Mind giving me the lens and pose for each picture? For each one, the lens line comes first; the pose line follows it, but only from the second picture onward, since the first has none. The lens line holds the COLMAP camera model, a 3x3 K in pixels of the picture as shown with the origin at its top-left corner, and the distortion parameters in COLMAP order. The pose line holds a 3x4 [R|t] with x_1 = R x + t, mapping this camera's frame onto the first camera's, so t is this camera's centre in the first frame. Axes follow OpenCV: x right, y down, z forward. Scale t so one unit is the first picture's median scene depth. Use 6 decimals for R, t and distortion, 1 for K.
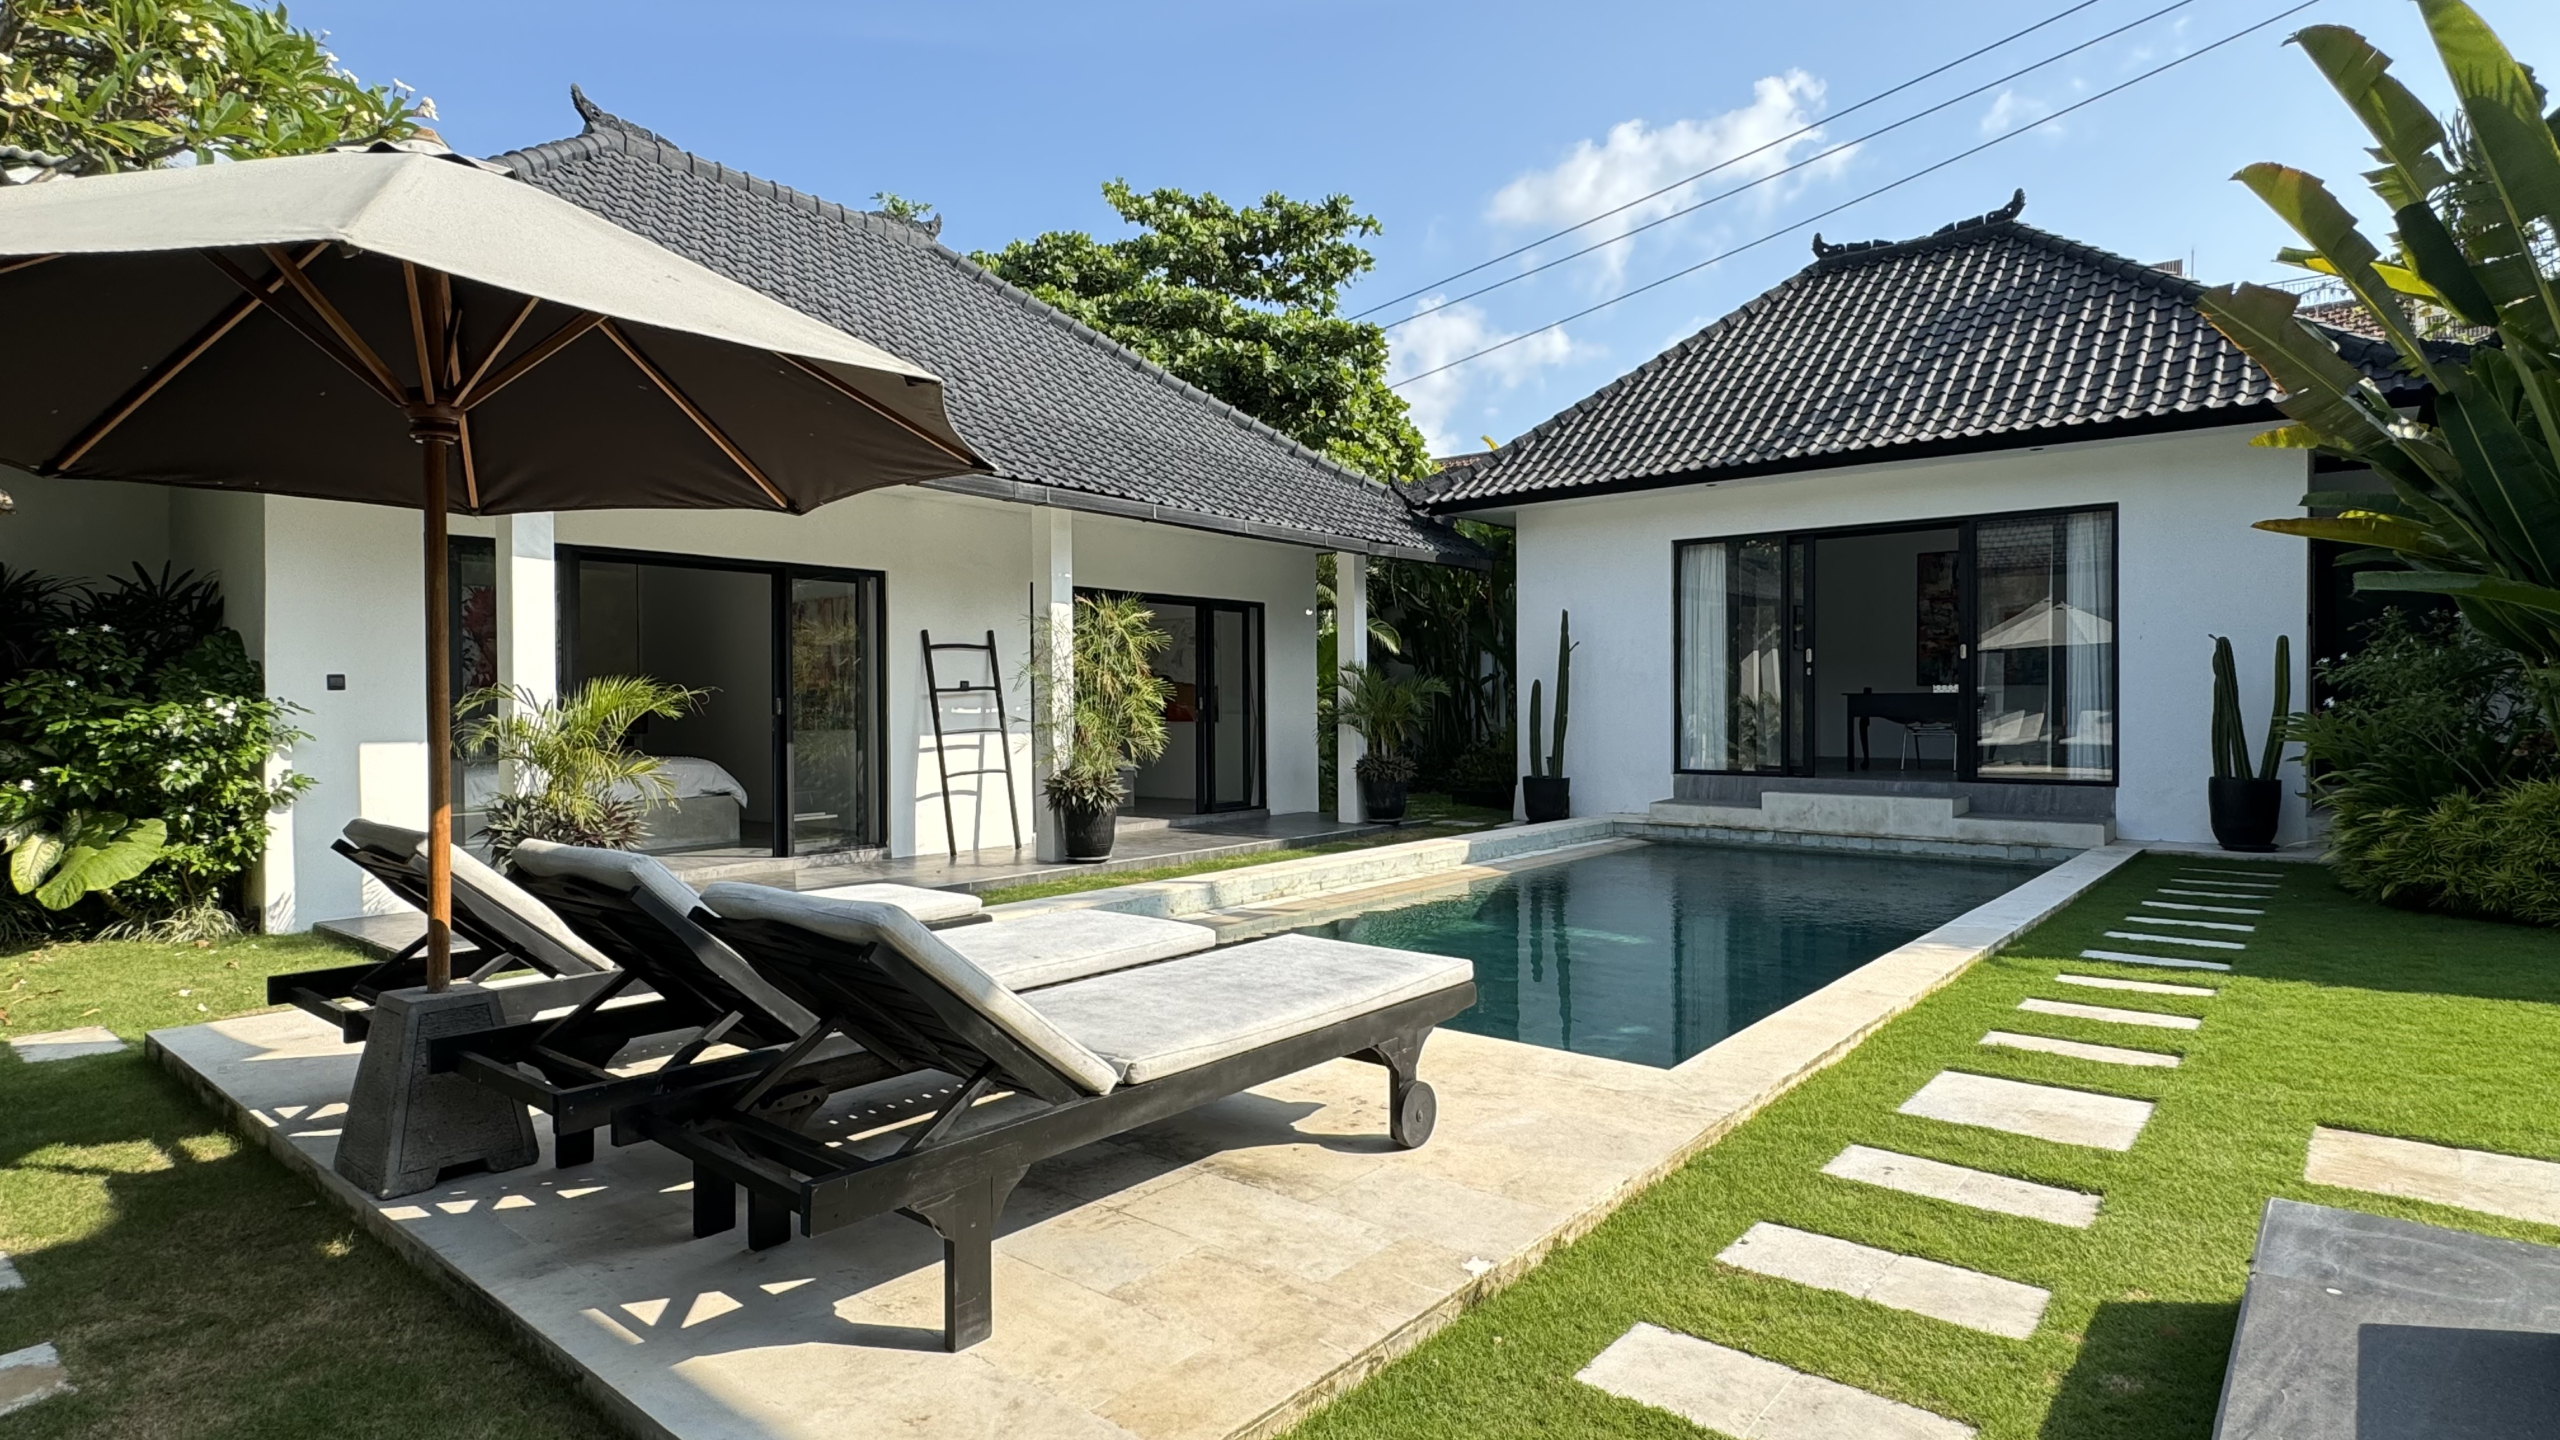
lens RADIAL K [[1333.0, 0, 1282.0], [0, 1333.0, 723.4], [0, 0, 1]] dist [-0.028317, 0.002700]
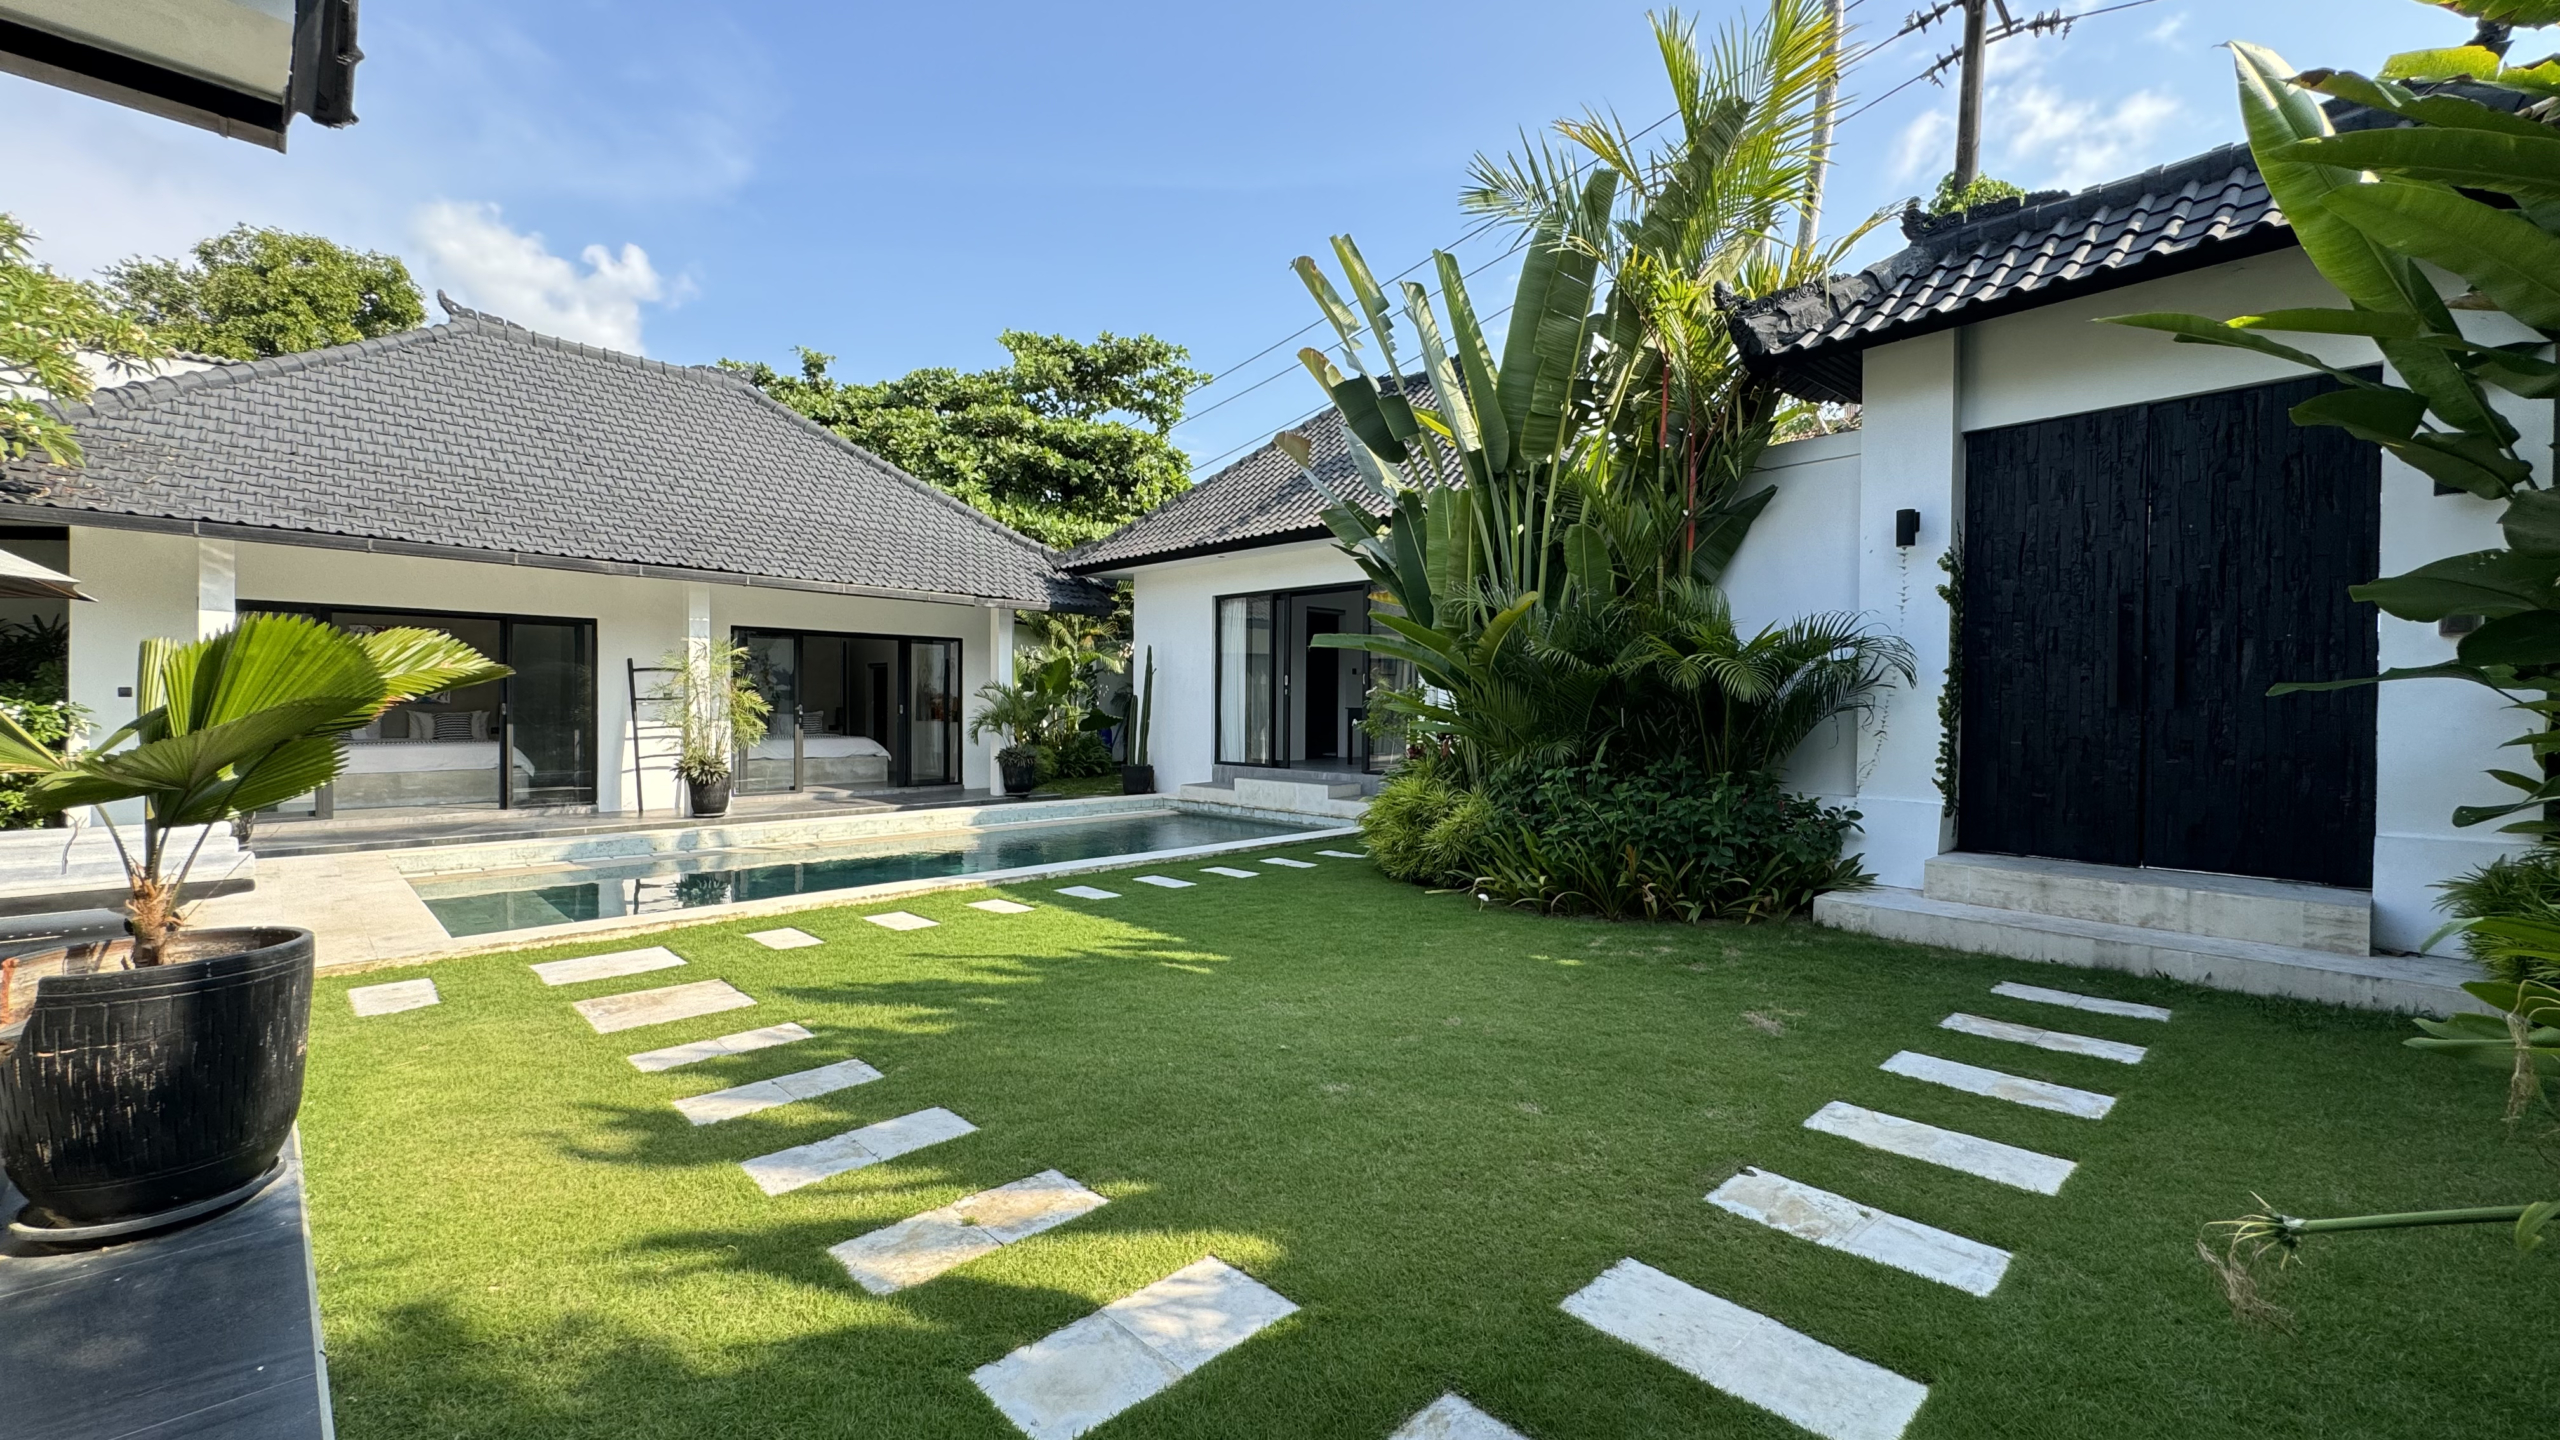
lens RADIAL K [[1032.6, 0, 1277.3], [0, 1032.6, 708.9], [0, 0, 1]] dist [-0.002414, 0.000244]
pose [[0.995889, 0.011527, -0.089851, 0.474589], [-0.012414, 0.999880, -0.009318, -0.010500], [0.089733, 0.010395, 0.995912, -0.067184]]
